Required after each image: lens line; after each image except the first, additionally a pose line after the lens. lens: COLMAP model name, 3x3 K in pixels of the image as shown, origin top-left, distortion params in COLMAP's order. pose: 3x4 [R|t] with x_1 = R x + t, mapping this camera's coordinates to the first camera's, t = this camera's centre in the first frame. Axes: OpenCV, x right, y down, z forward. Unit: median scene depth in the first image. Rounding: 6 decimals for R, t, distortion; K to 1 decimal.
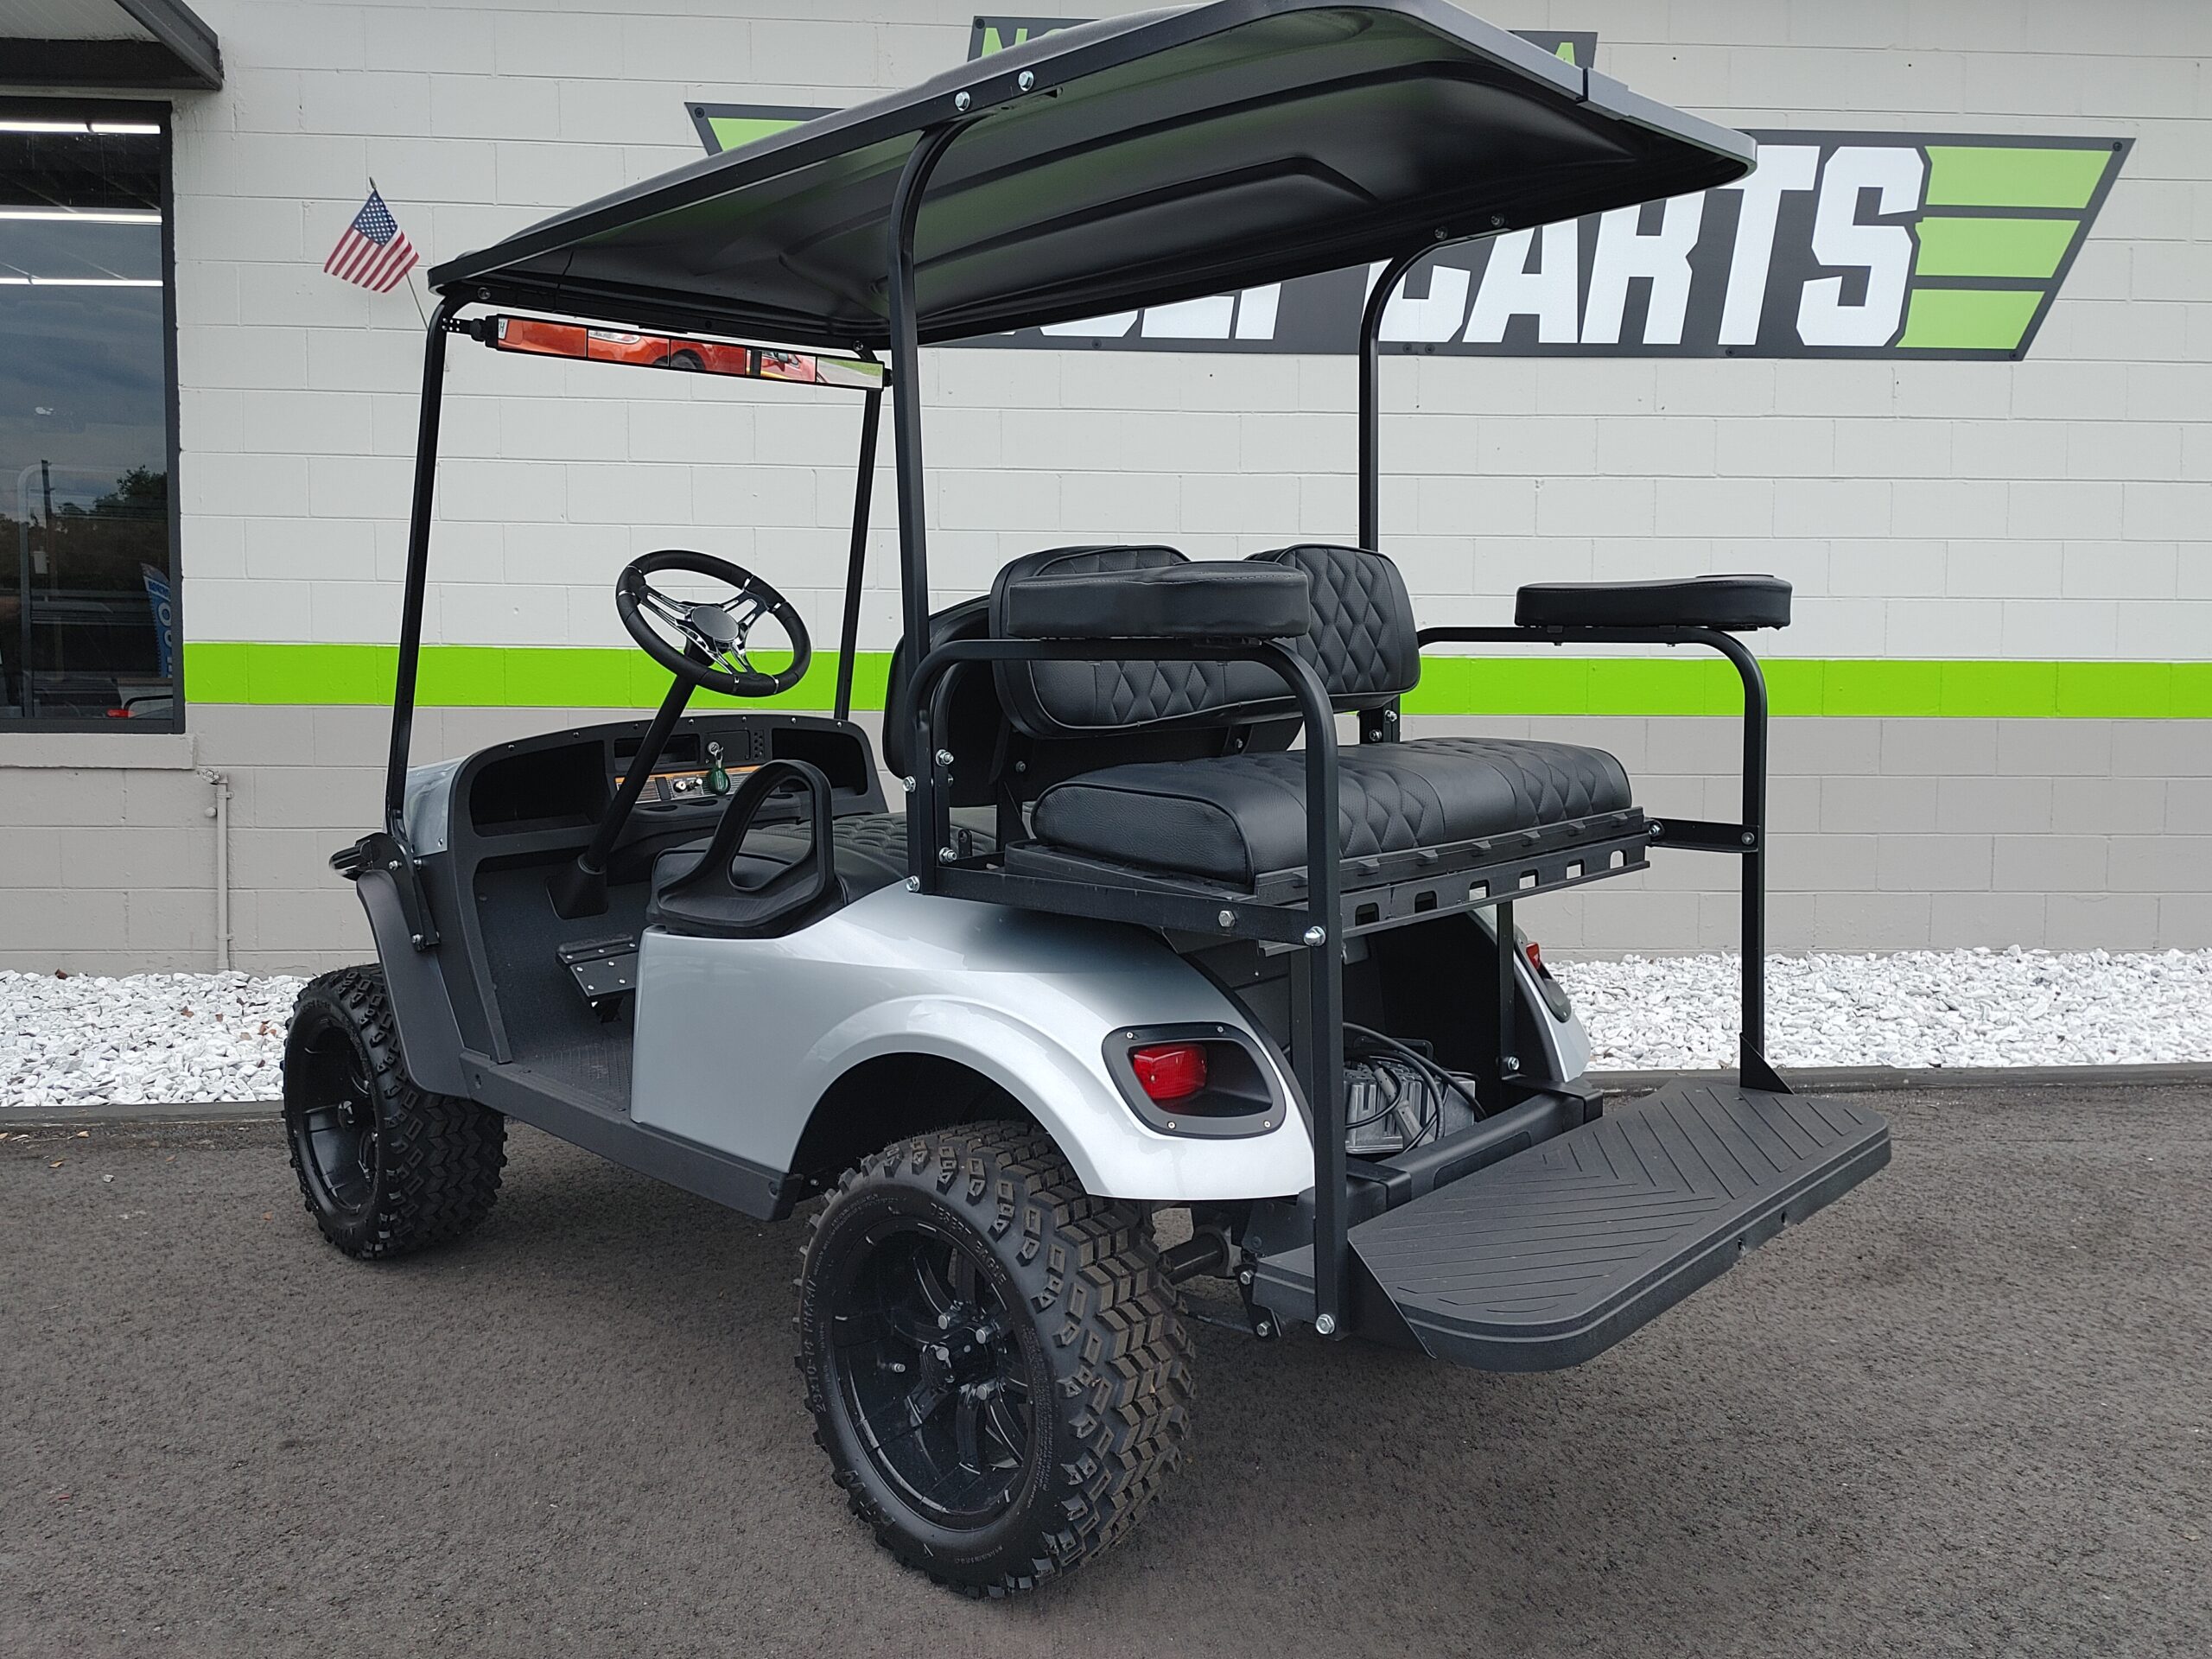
lens RADIAL K [[1706.0, 0, 1106.0], [0, 1706.0, 829.5], [0, 0, 1]] dist [-0.001658, -0.002824]
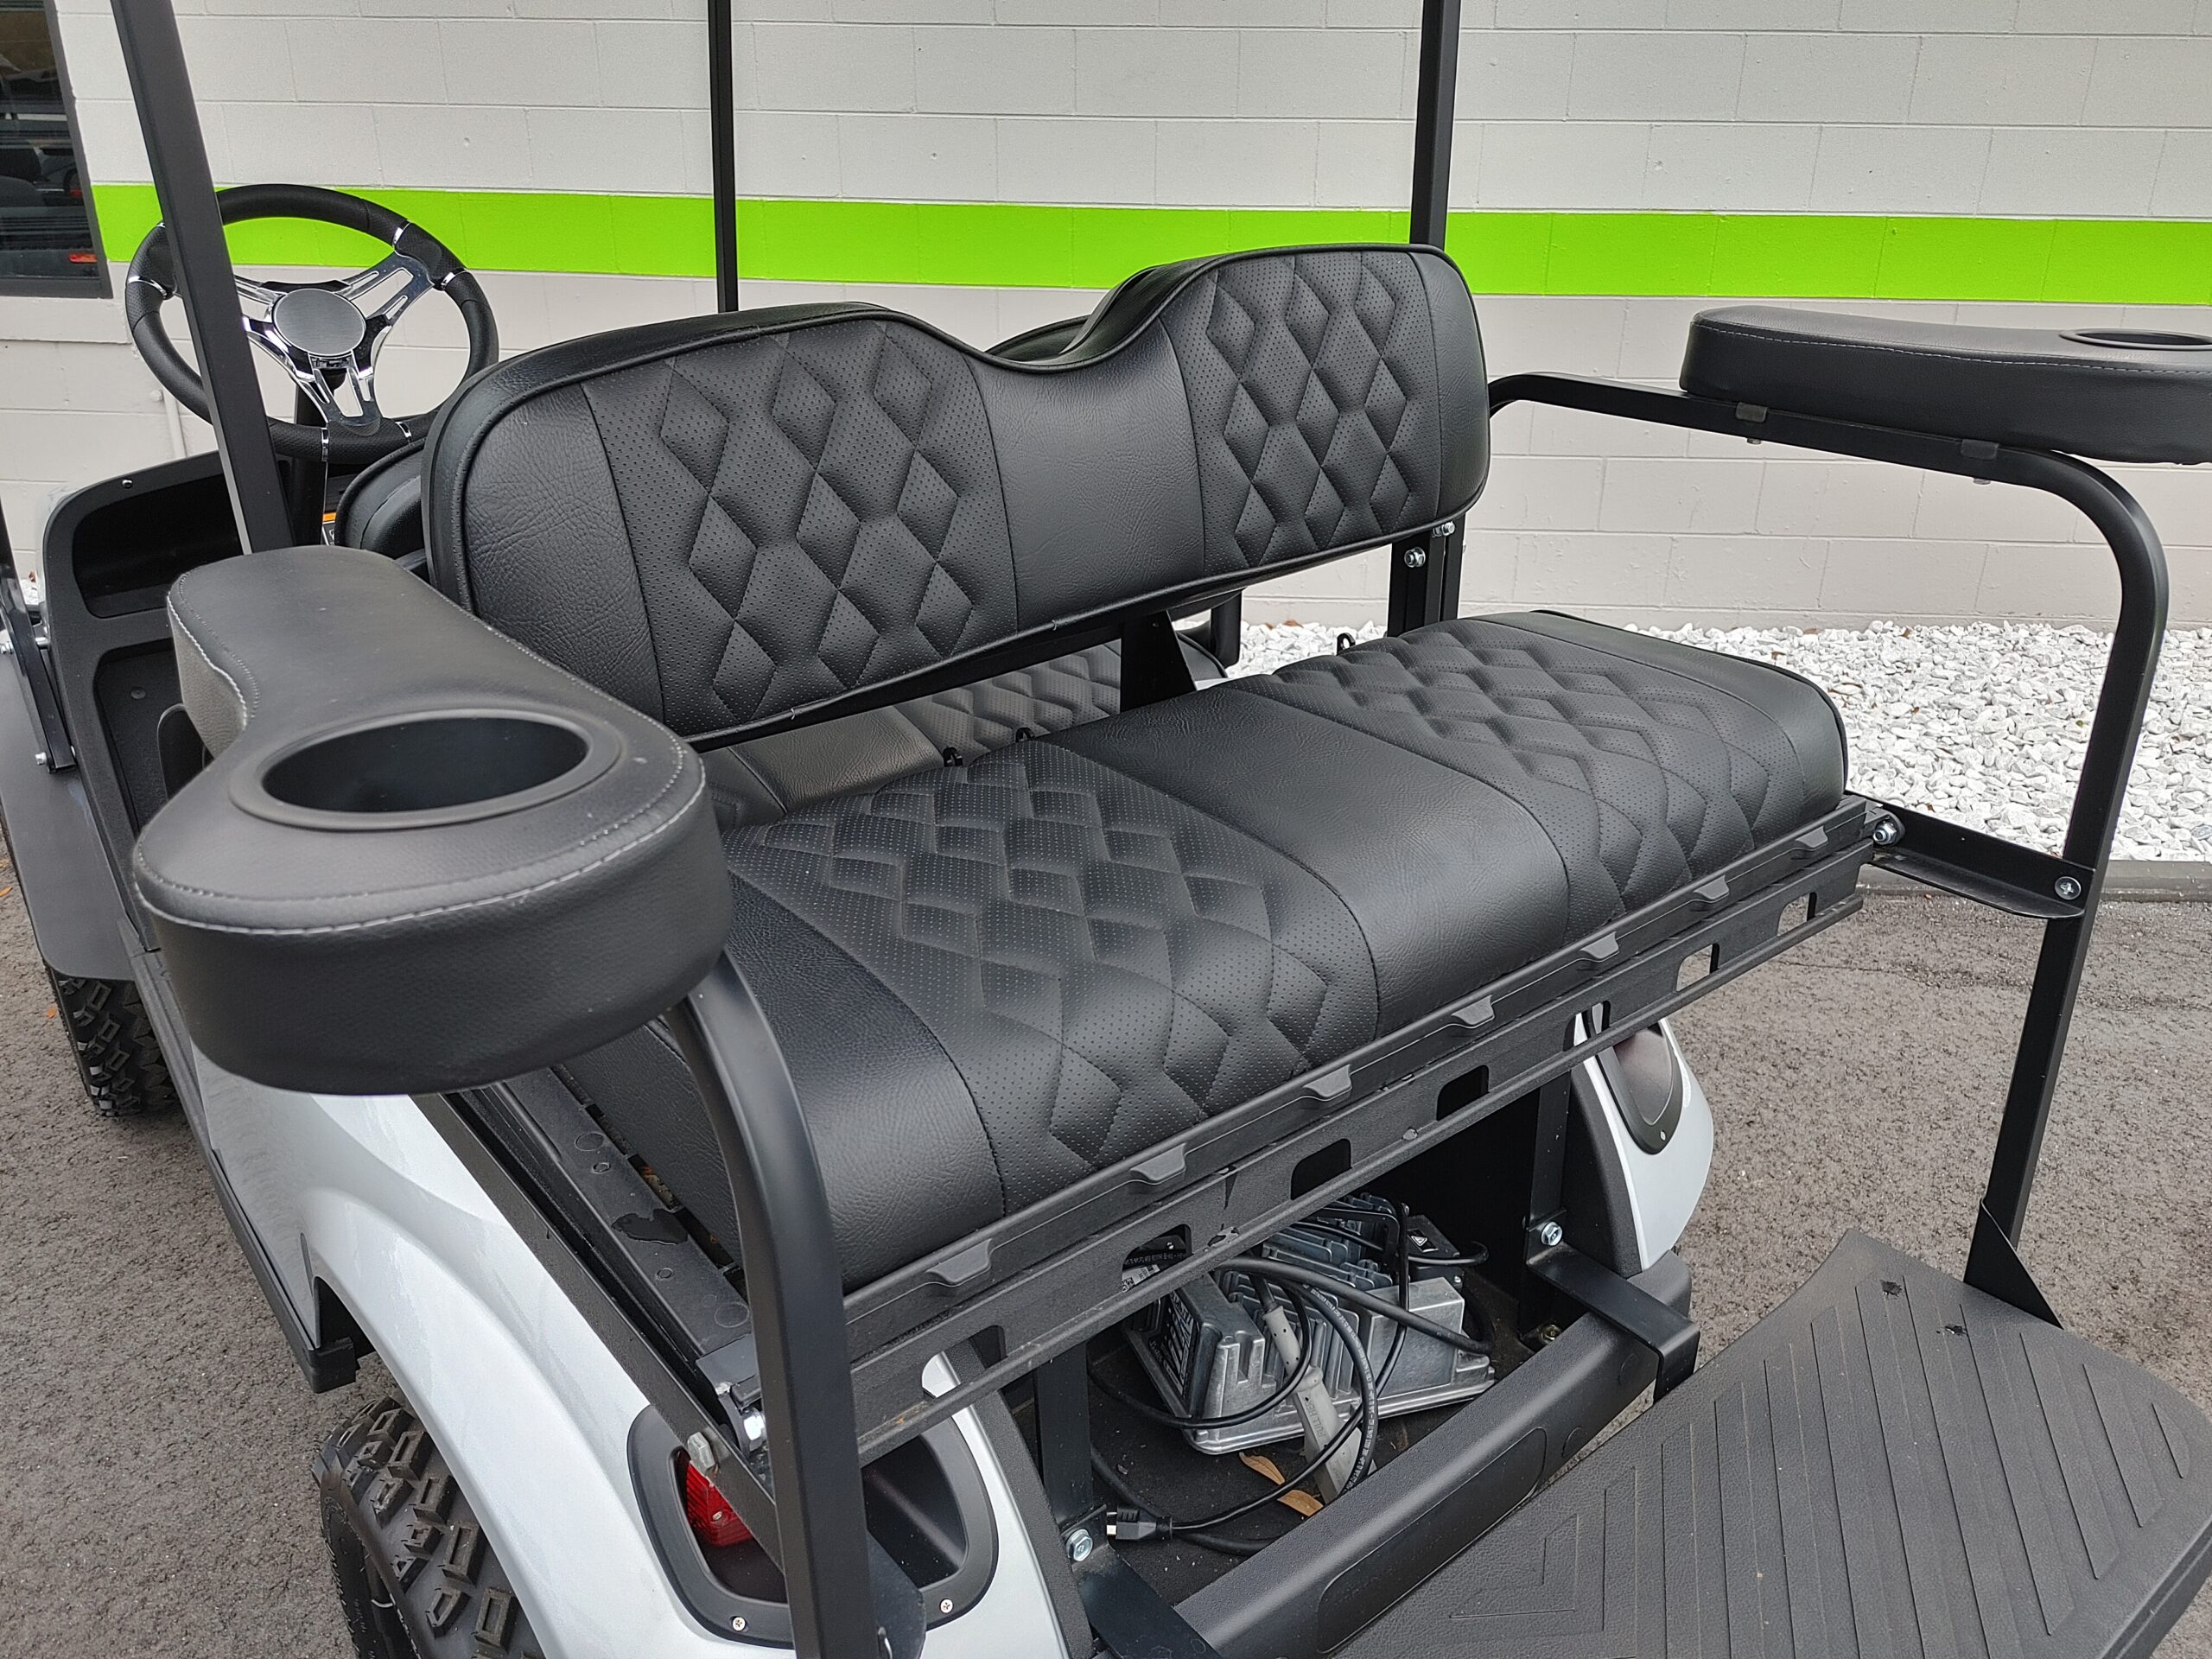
lens RADIAL K [[1677.4, 0, 1110.3], [0, 1677.4, 862.8], [0, 0, 1]] dist [0.048724, -0.106410]
pose [[0.990411, 0.062691, -0.123110, 0.148362], [-0.019850, 0.946442, 0.322263, -0.154365], [0.136720, -0.316729, 0.938611, 0.471256]]
